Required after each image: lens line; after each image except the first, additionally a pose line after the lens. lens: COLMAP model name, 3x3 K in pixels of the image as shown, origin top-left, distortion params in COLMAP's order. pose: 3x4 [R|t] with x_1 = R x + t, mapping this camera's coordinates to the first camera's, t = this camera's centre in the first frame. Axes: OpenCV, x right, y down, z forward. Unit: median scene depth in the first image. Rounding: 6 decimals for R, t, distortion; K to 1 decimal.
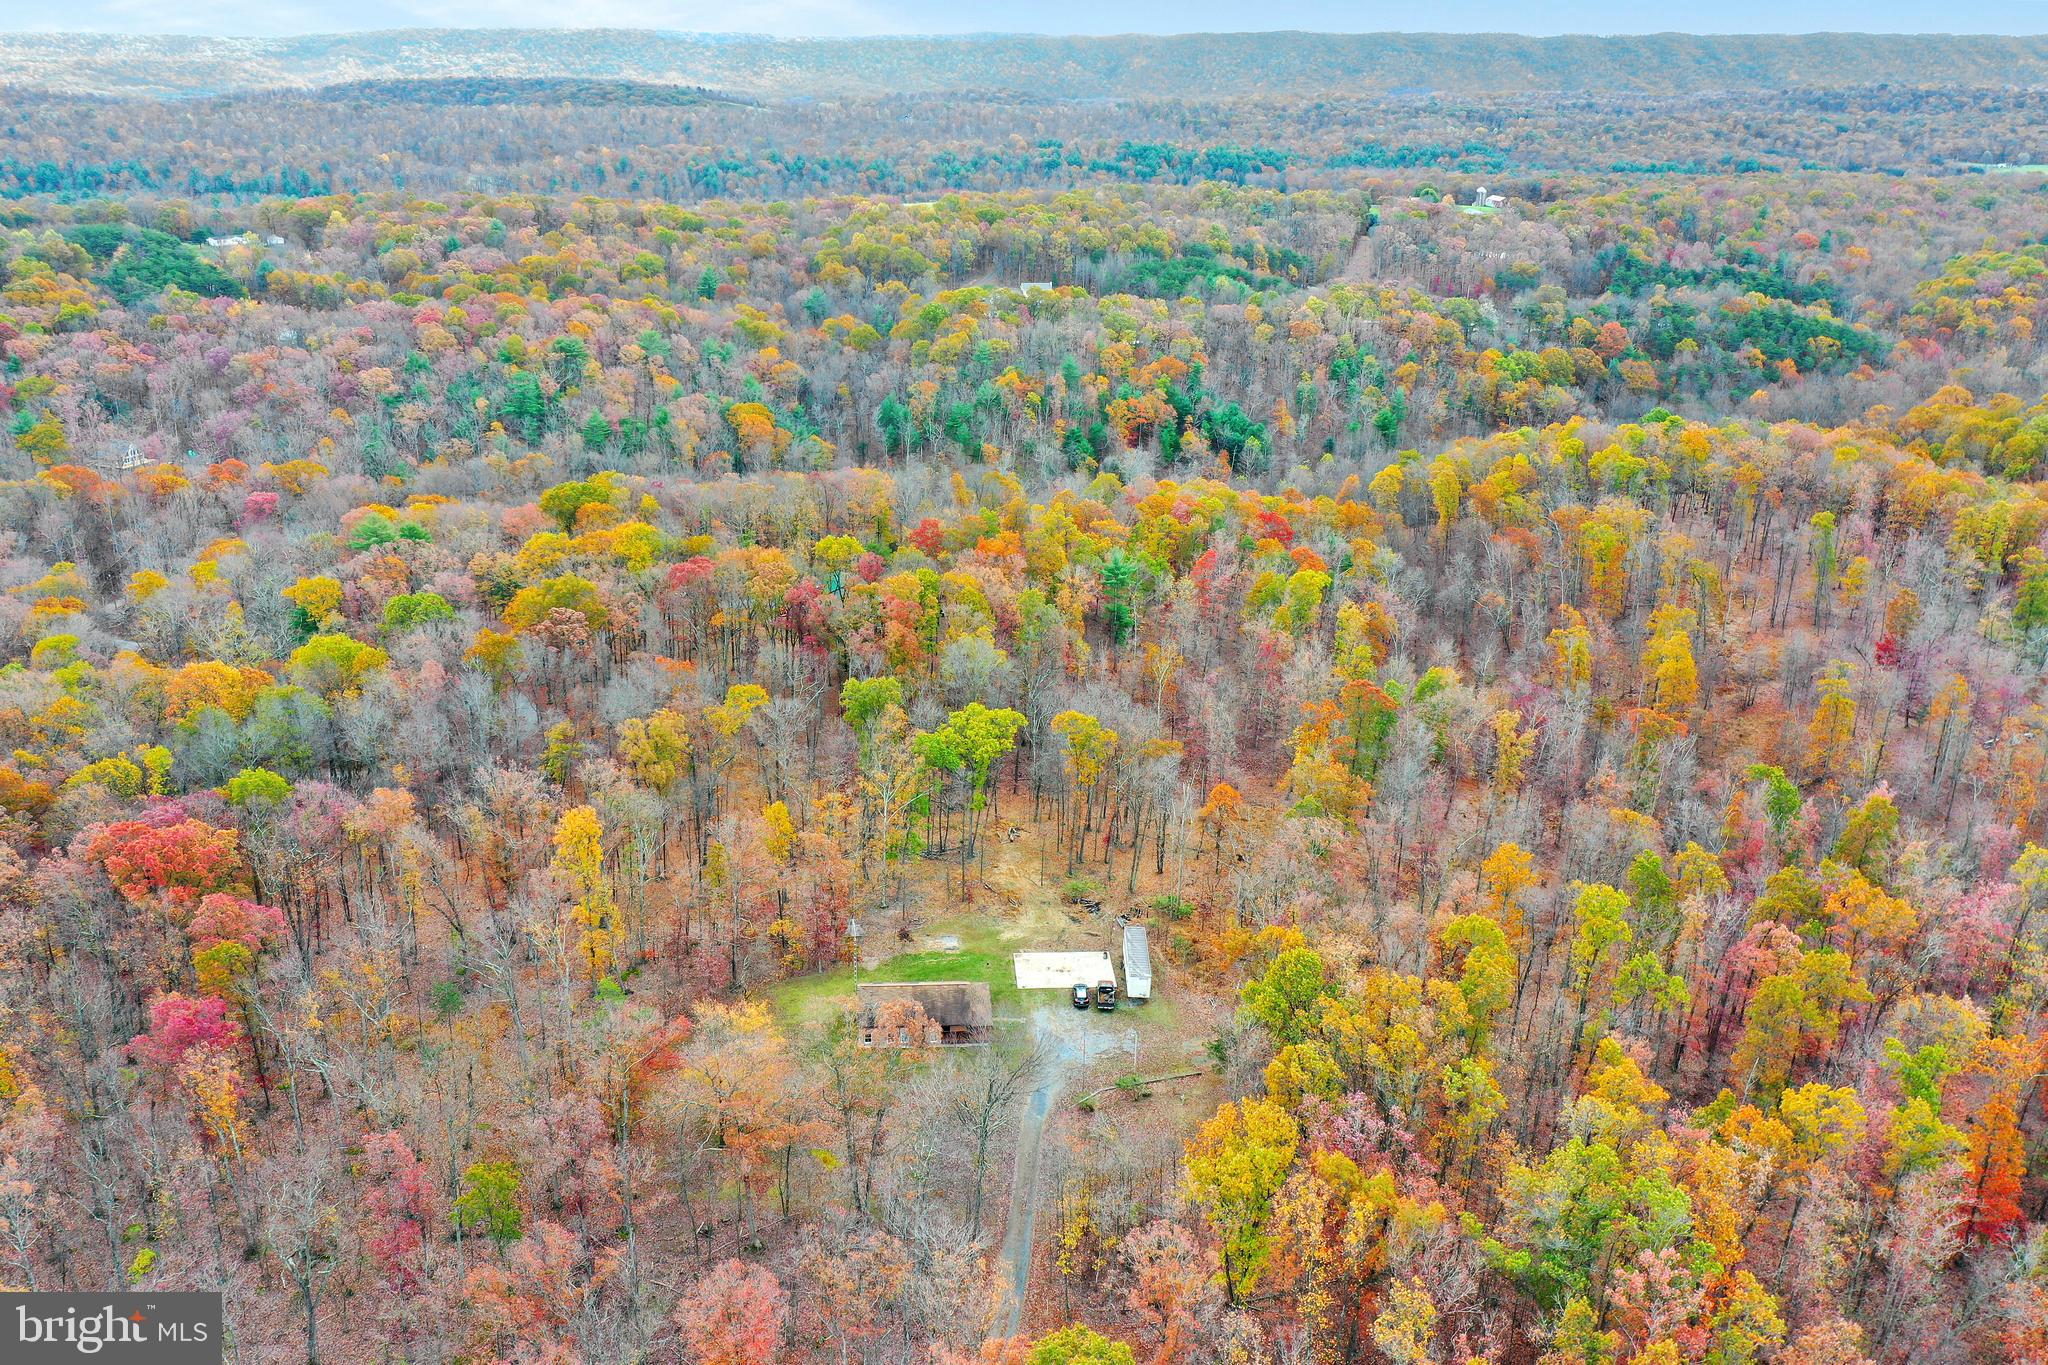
lens RADIAL K [[1663.8, 0, 1024.0], [0, 1663.8, 682.5], [0, 0, 1]] dist [0.002040, 0.000199]
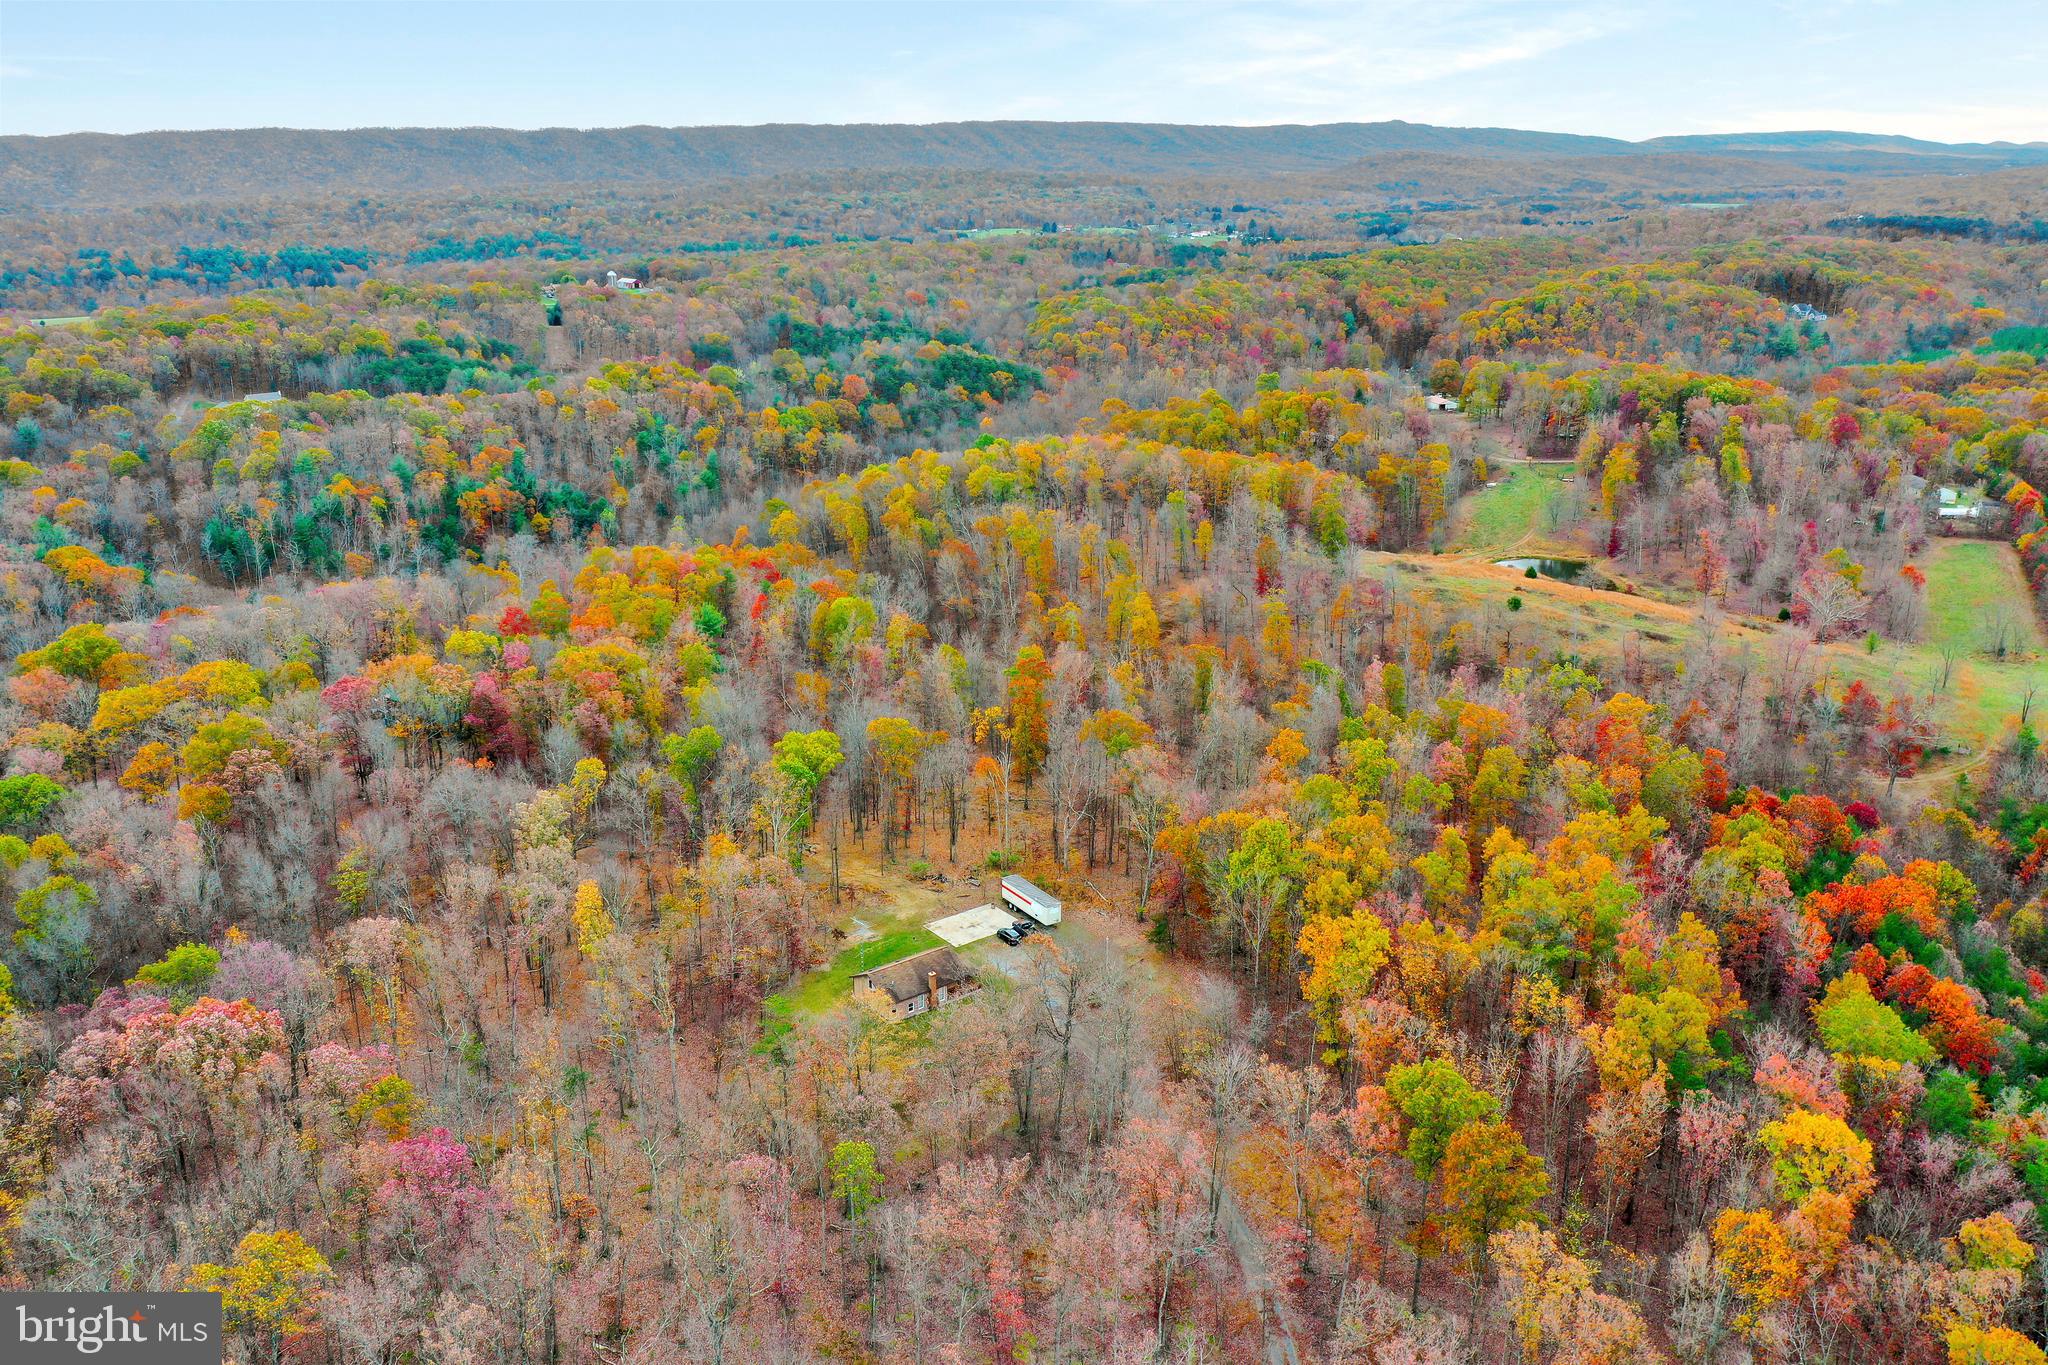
lens RADIAL K [[1616.0, 0, 1024.0], [0, 1616.0, 682.5], [0, 0, 1]] dist [0.002458, 0.000624]
pose [[0.834559, -0.190069, 0.517092, -0.183319], [0.211277, 0.977256, 0.018223, -0.002710], [-0.508795, 0.094042, 0.855736, -0.003286]]
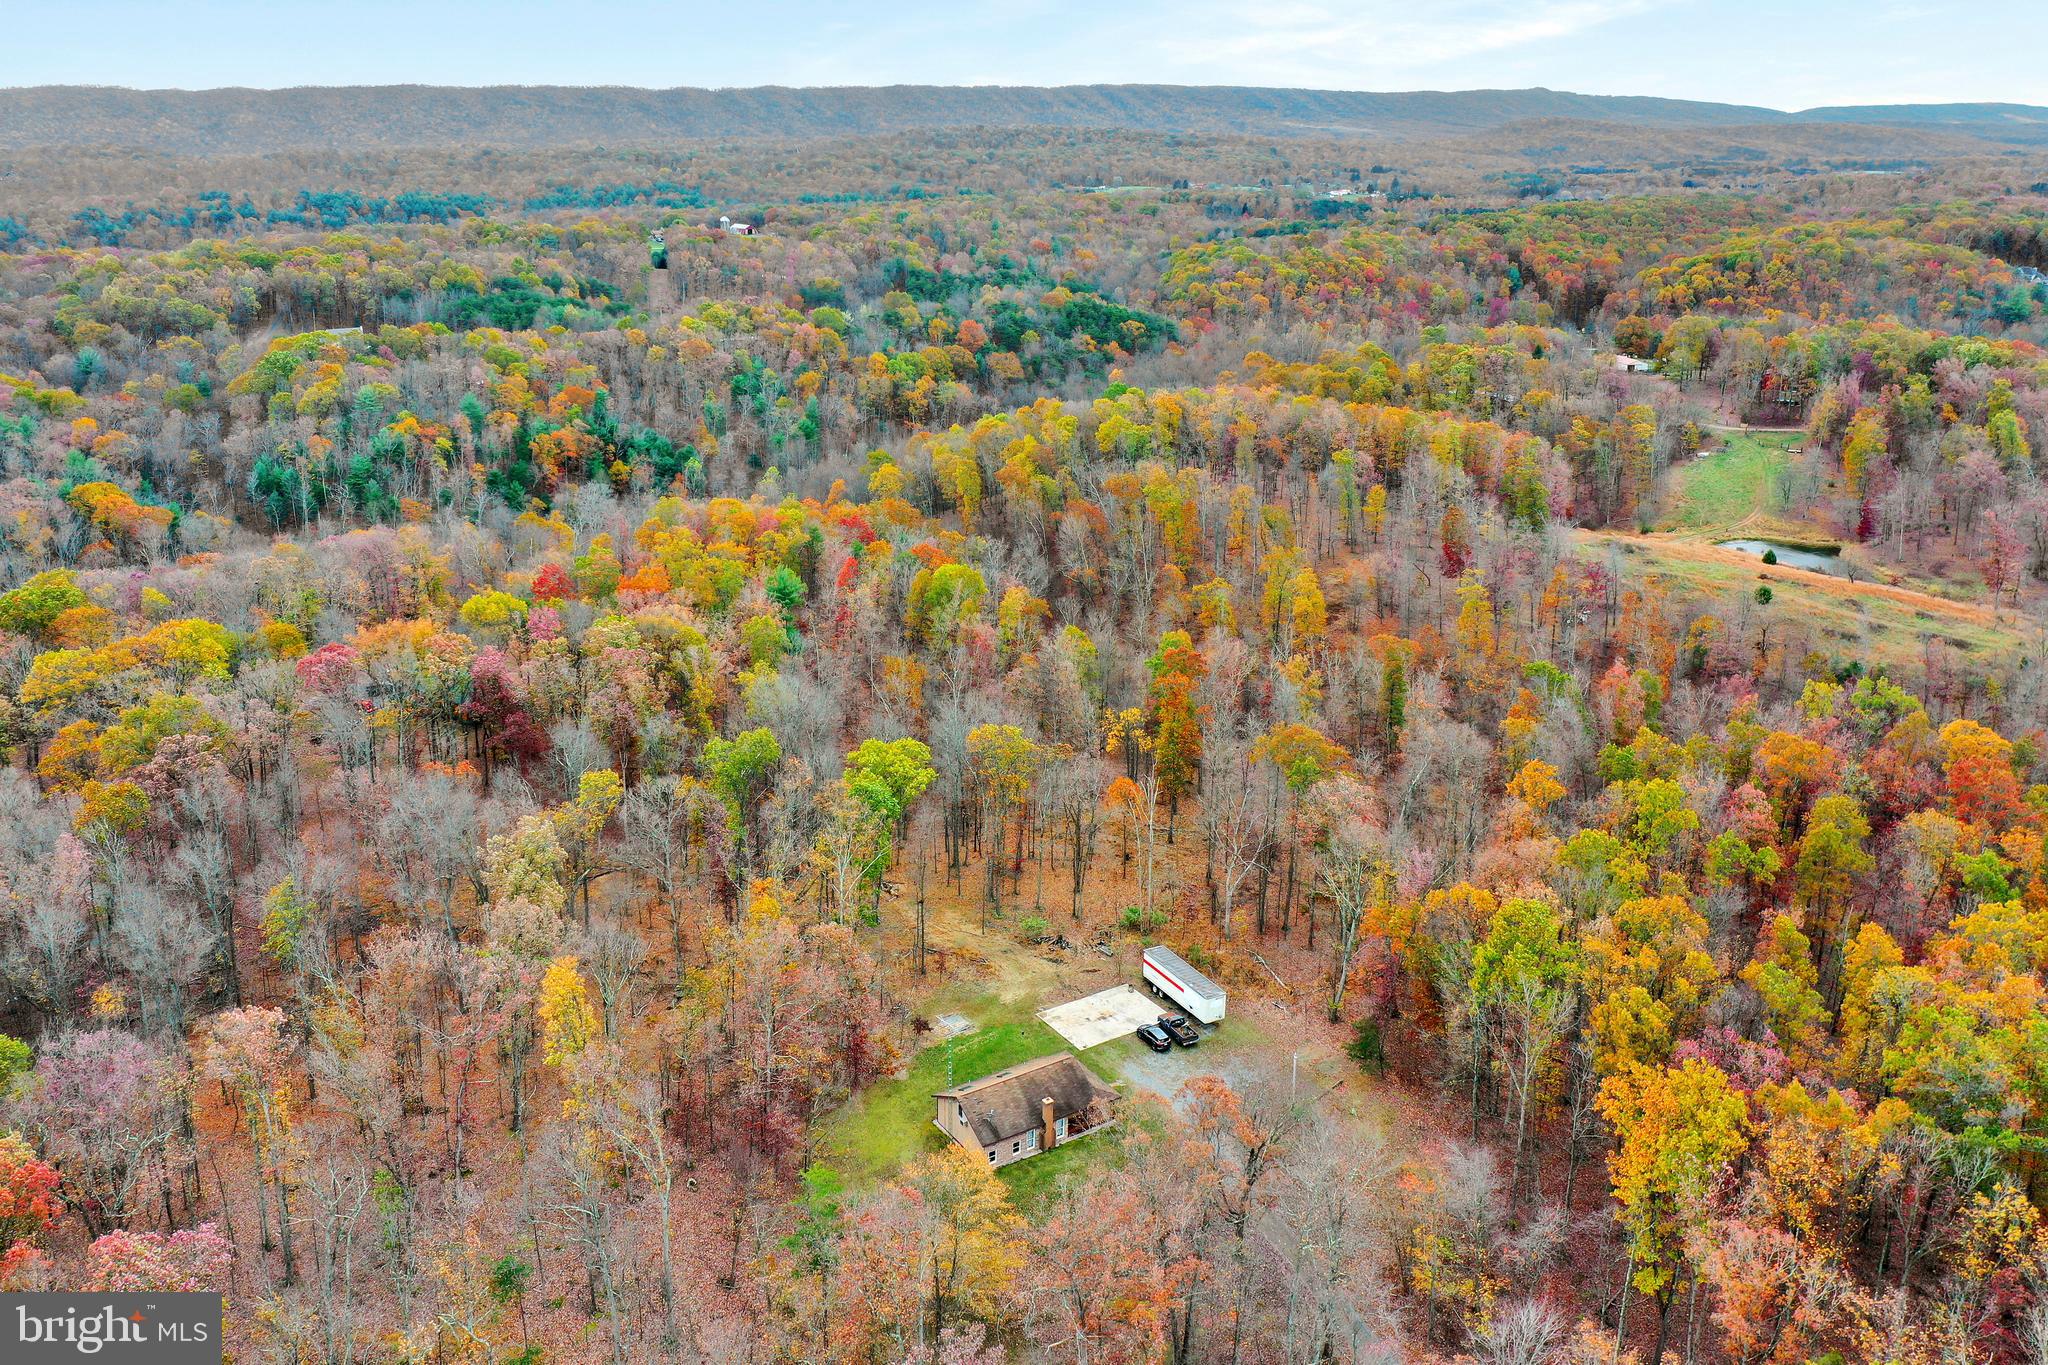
lens RADIAL K [[1653.1, 0, 1020.8], [0, 1653.1, 556.0], [0, 0, 1]] dist [-0.000005, 0.001010]
pose [[0.874261, -0.135440, 0.466179, -0.138459], [0.180444, 0.982153, -0.053054, -0.008486], [-0.450674, 0.130502, 0.883098, 0.085334]]
